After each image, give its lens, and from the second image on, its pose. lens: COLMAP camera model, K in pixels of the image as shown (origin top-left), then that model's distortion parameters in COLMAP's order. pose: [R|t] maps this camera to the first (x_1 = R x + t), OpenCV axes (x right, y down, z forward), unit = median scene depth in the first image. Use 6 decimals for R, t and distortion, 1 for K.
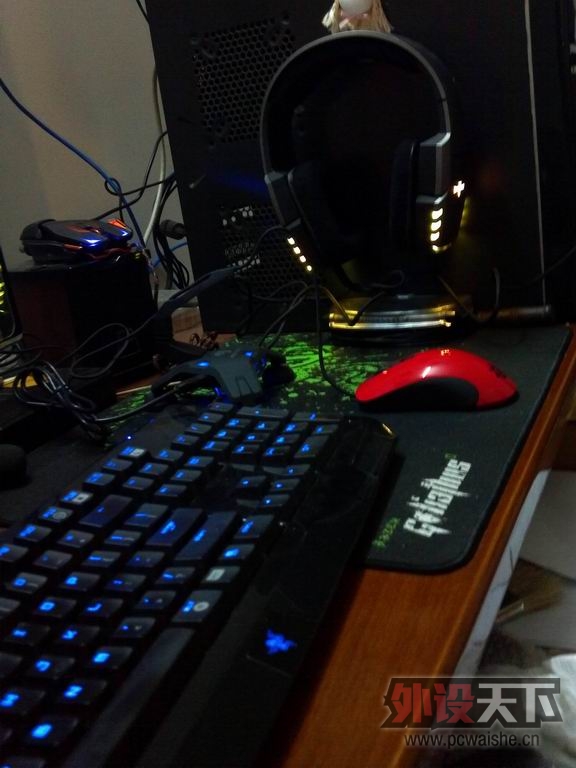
lens RADIAL K [[823.2, 0, 288.0], [0, 823.2, 384.0], [0, 0, 1]] dist [0.073934, -0.264555]
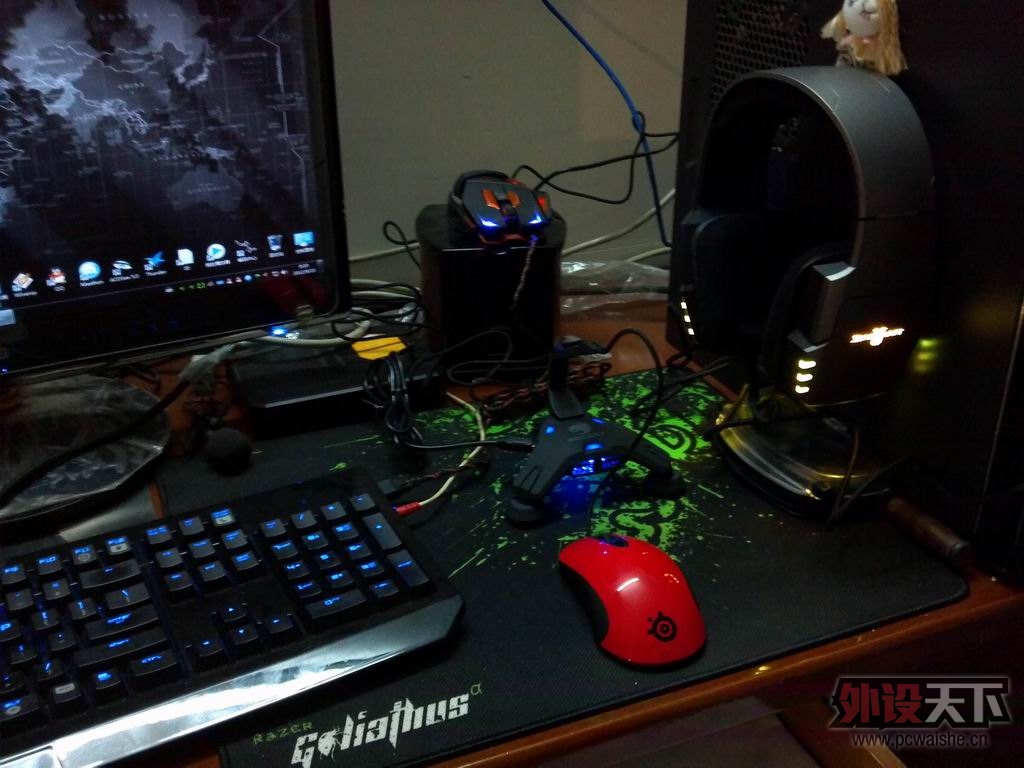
lens RADIAL K [[1097.5, 0, 545.8], [0, 1097.5, 380.3], [0, 0, 1]] dist [0.073934, -0.264555]
pose [[0.736075, 0.415552, -0.534331, 0.490261], [-0.294278, 0.907332, 0.300249, -0.383079], [0.609585, -0.063764, 0.790152, 0.110008]]
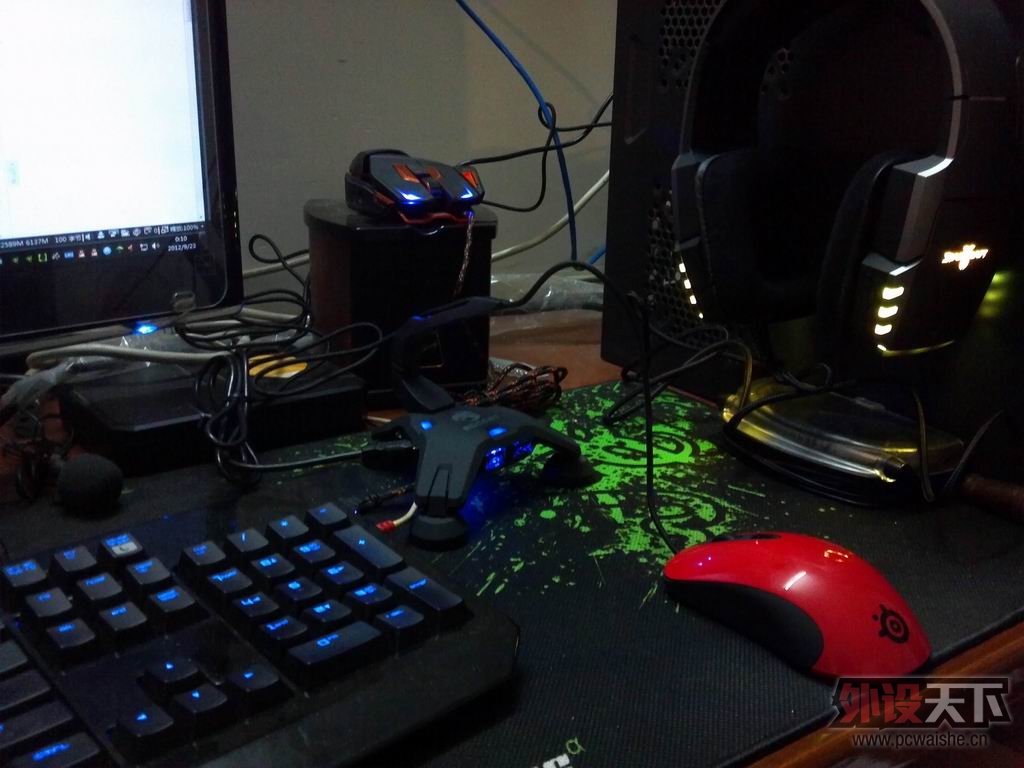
lens RADIAL K [[1093.8, 0, 537.3], [0, 1093.8, 383.0], [0, 0, 1]] dist [0.082102, -0.336363]
pose [[0.864845, 0.295421, -0.405919, 0.272933], [-0.277299, 0.955105, 0.104302, -0.147688], [0.418508, 0.022355, 0.907938, 0.209761]]
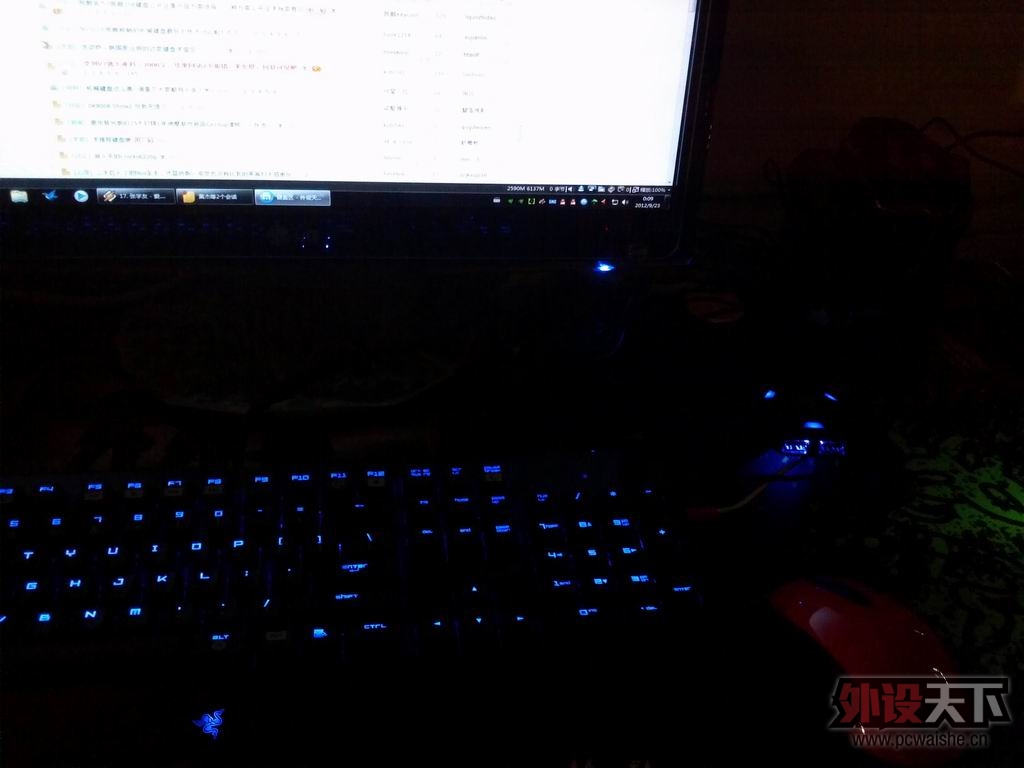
lens RADIAL K [[1093.8, 0, 537.3], [0, 1093.8, 383.0], [0, 0, 1]] dist [0.082102, -0.336363]
pose [[0.439599, 0.592208, -0.675309, 0.368613], [-0.370368, 0.804472, 0.464383, -0.360858], [0.818279, 0.045970, 0.572980, 0.225222]]
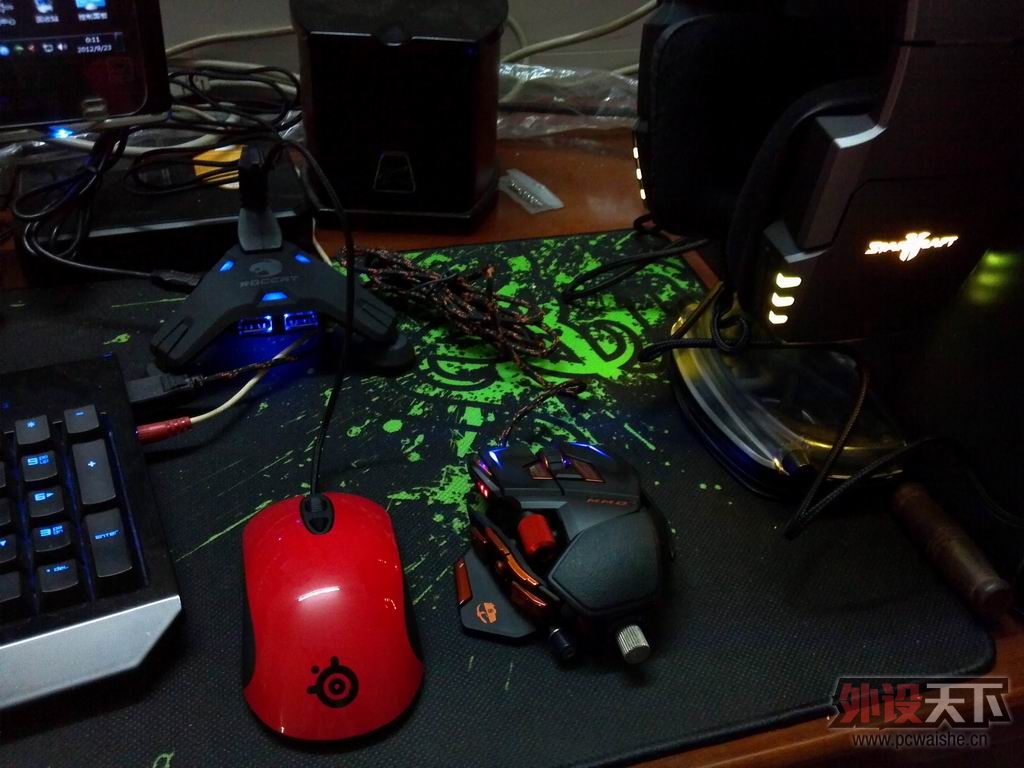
lens RADIAL K [[1097.5, 0, 545.8], [0, 1097.5, 380.3], [0, 0, 1]] dist [0.073934, -0.264555]
pose [[0.653575, 0.579527, -0.486815, 0.379743], [-0.357211, 0.803248, 0.476648, -0.365994], [0.667264, -0.137630, 0.731995, 0.456818]]
